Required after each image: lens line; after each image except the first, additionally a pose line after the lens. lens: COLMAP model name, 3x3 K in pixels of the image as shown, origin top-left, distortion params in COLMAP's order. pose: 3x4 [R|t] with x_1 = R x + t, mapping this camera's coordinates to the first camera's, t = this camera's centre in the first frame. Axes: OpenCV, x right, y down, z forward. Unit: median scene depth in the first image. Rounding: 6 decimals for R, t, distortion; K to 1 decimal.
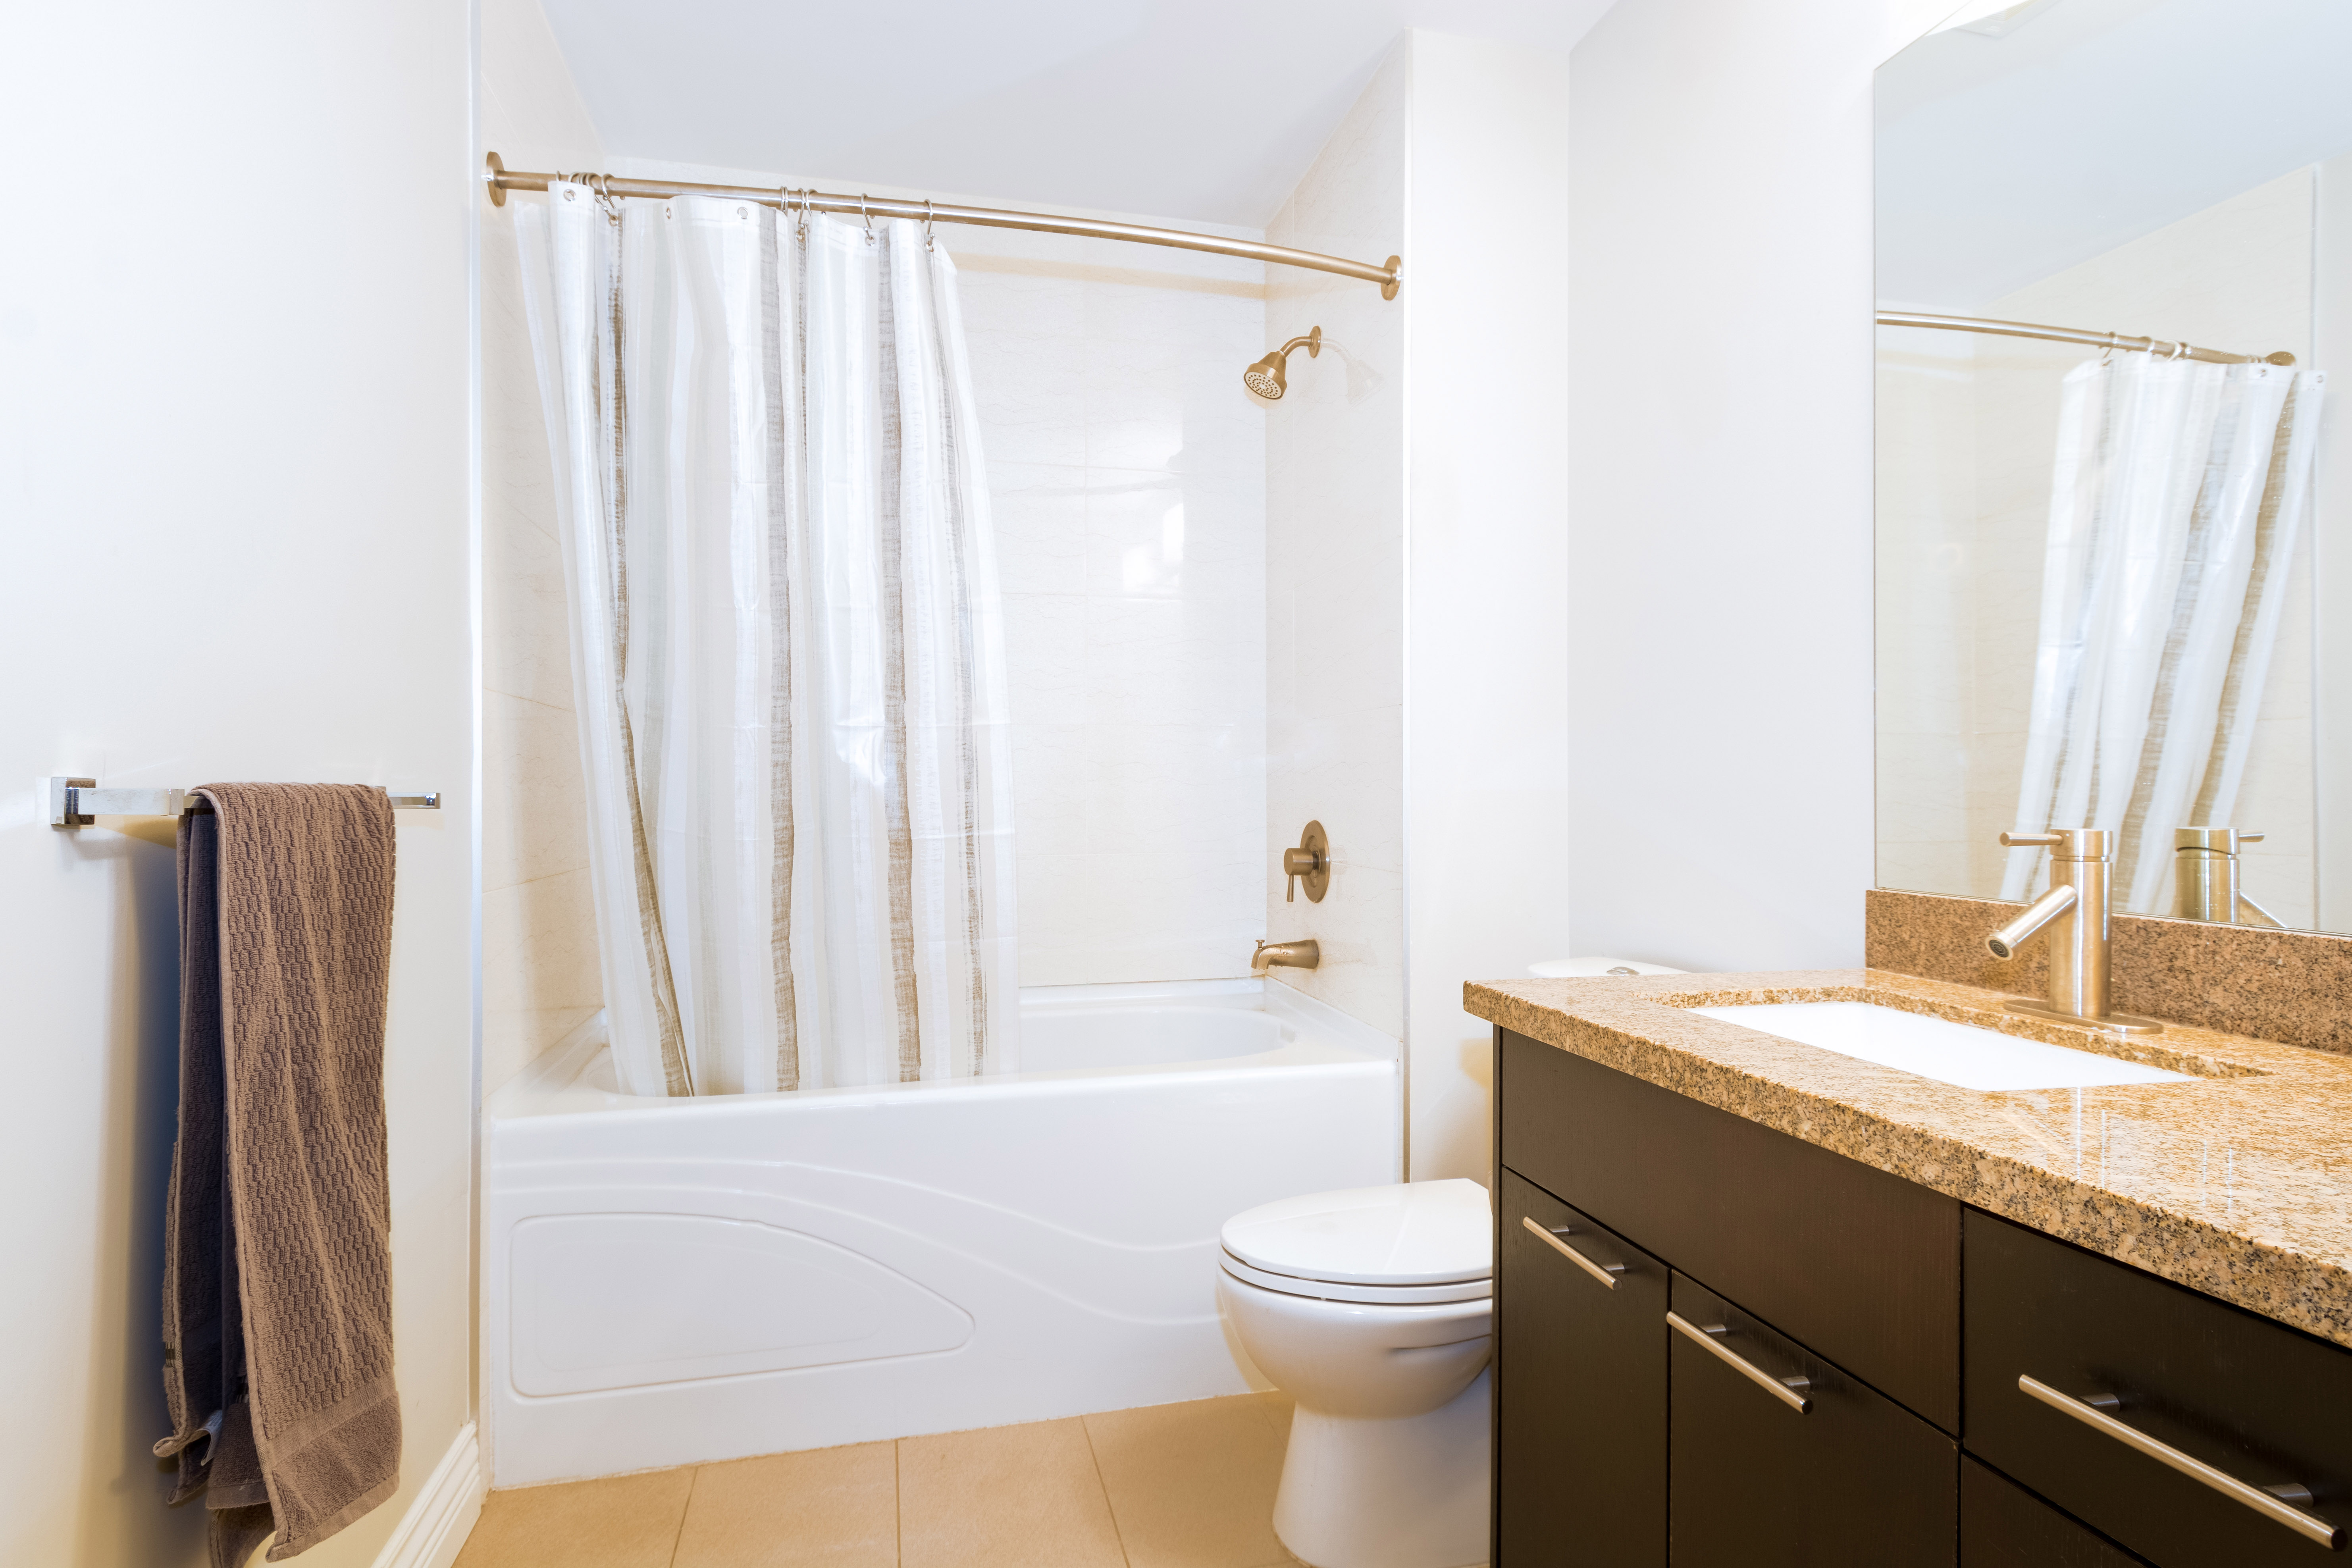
lens RADIAL K [[1250.2, 0, 1178.6], [0, 1250.2, 788.8], [0, 0, 1]] dist [0.012126, -0.004947]
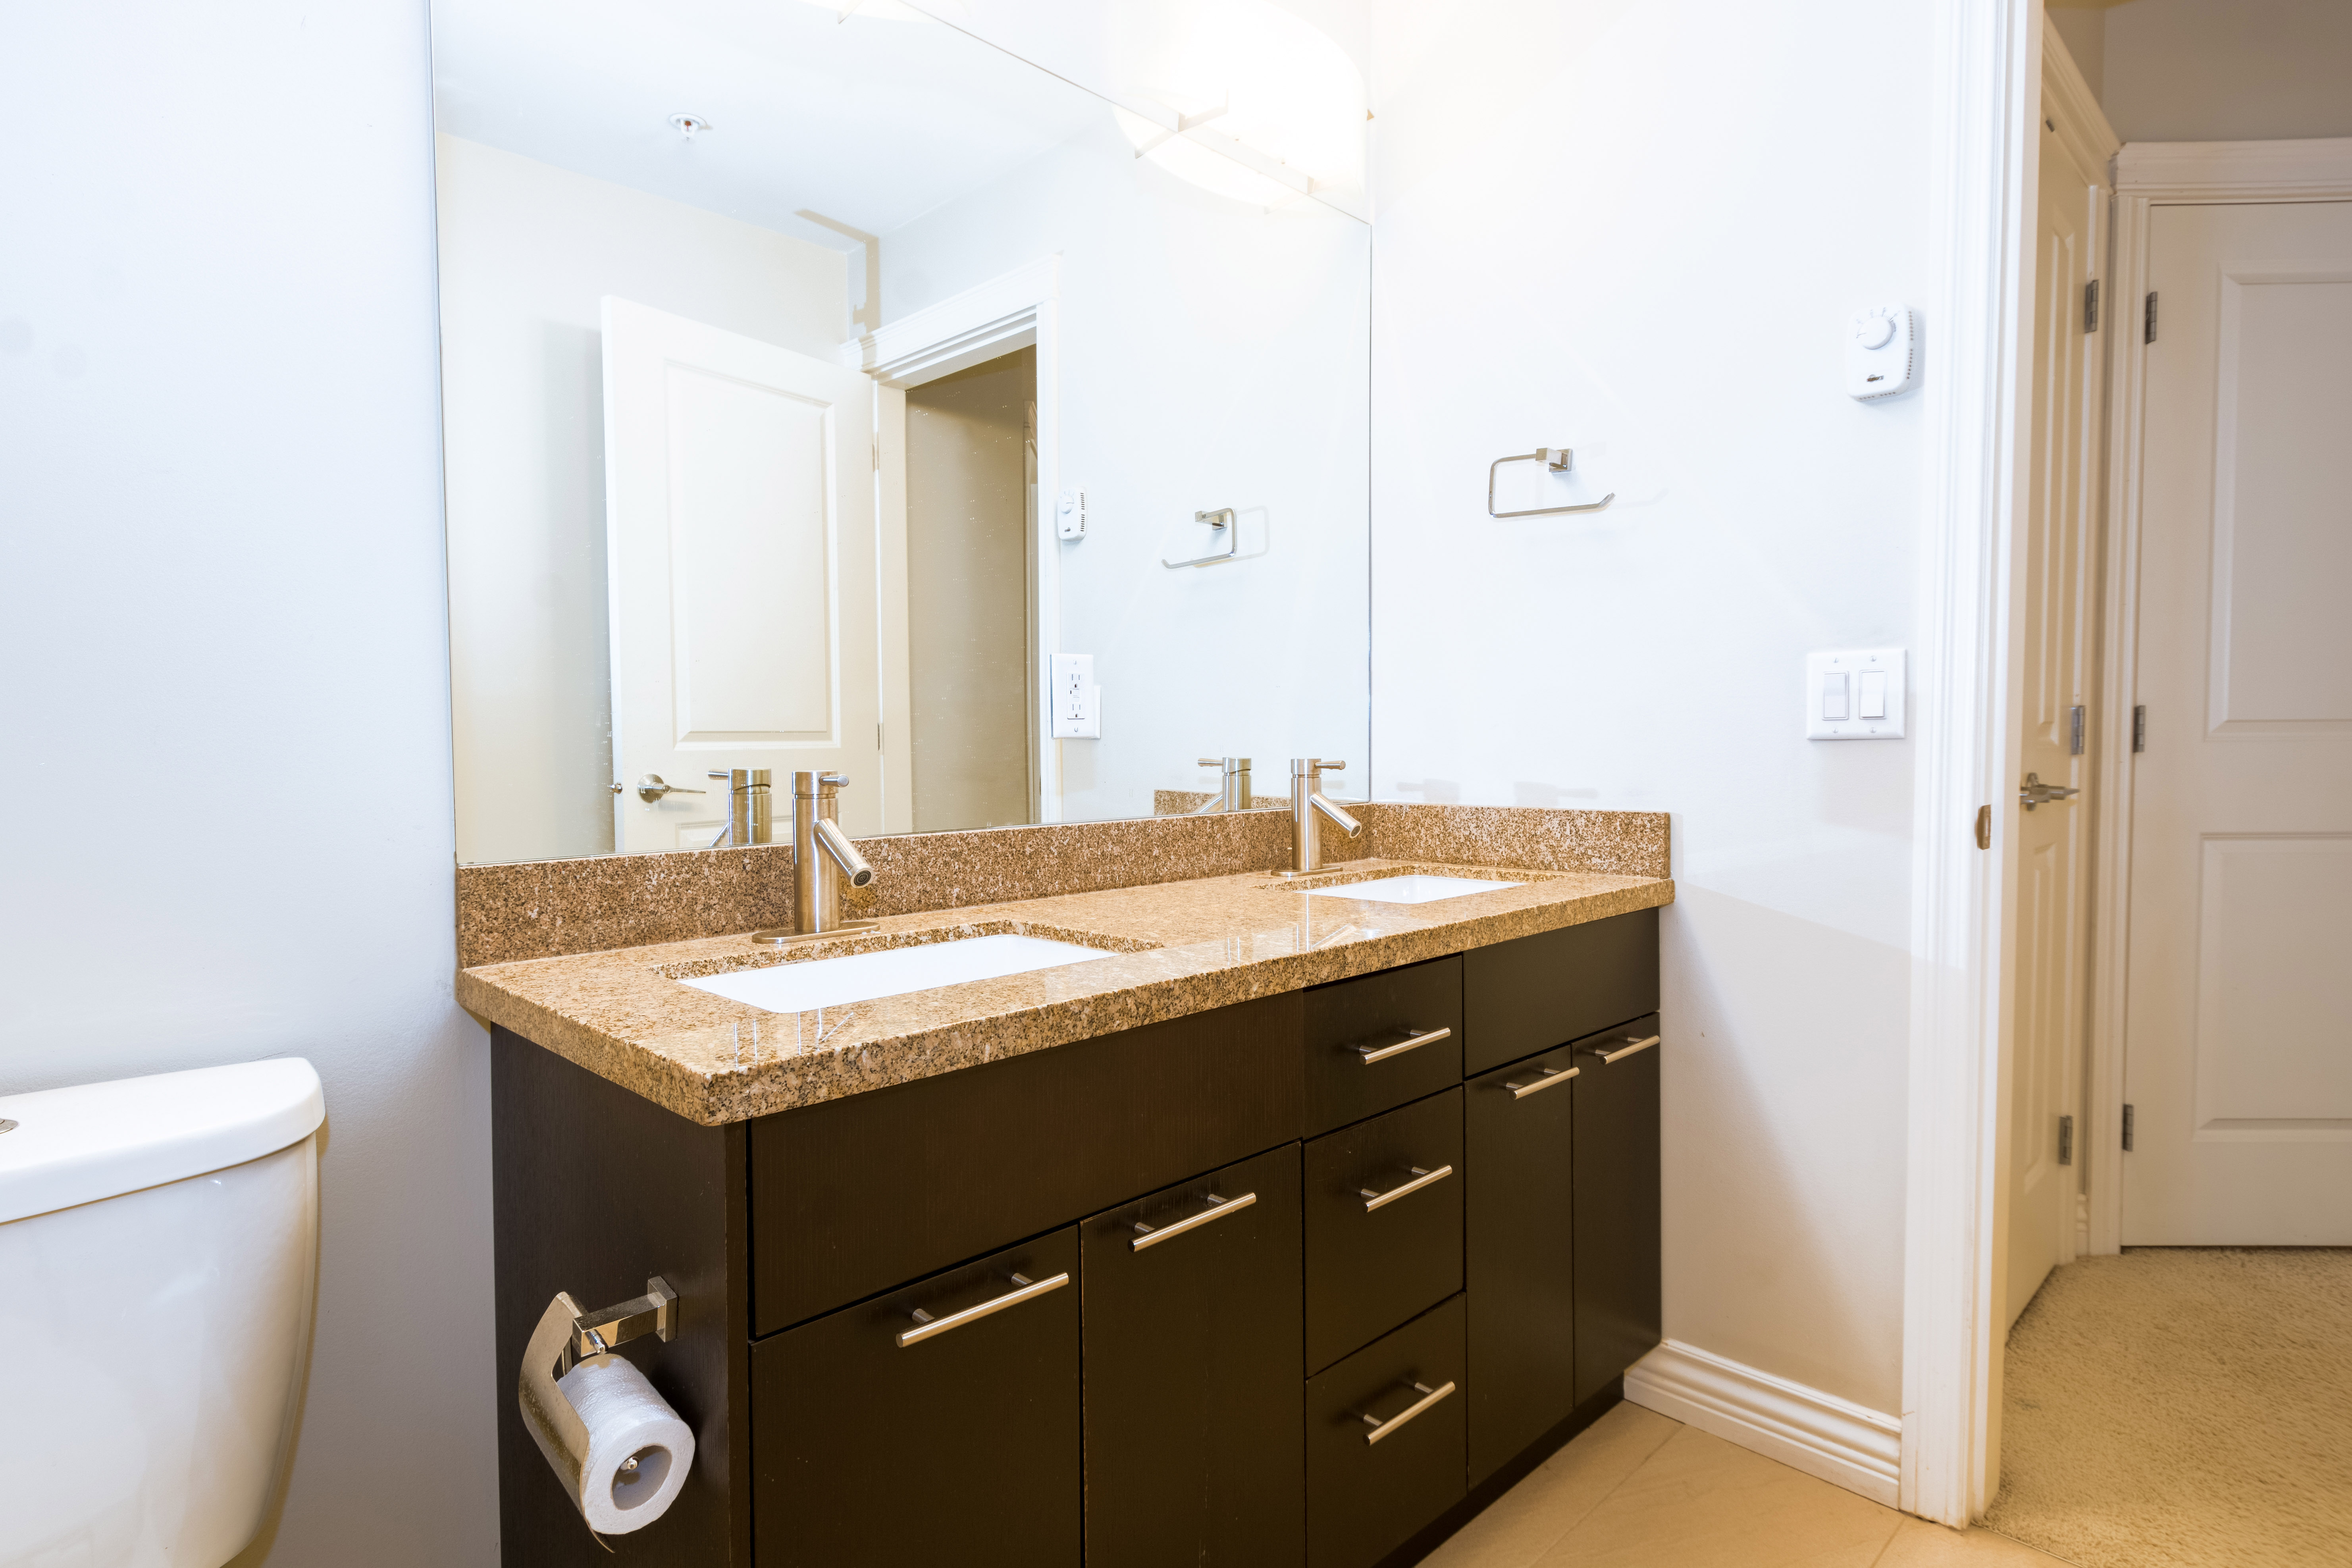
lens RADIAL K [[1250.2, 0, 1180.9], [0, 1250.2, 781.2], [0, 0, 1]] dist [0.012126, -0.004947]
pose [[-0.523109, -0.034024, 0.851587, -0.421220], [0.003674, 0.999103, 0.042175, -0.005744], [-0.852258, 0.025191, -0.522515, 1.259406]]
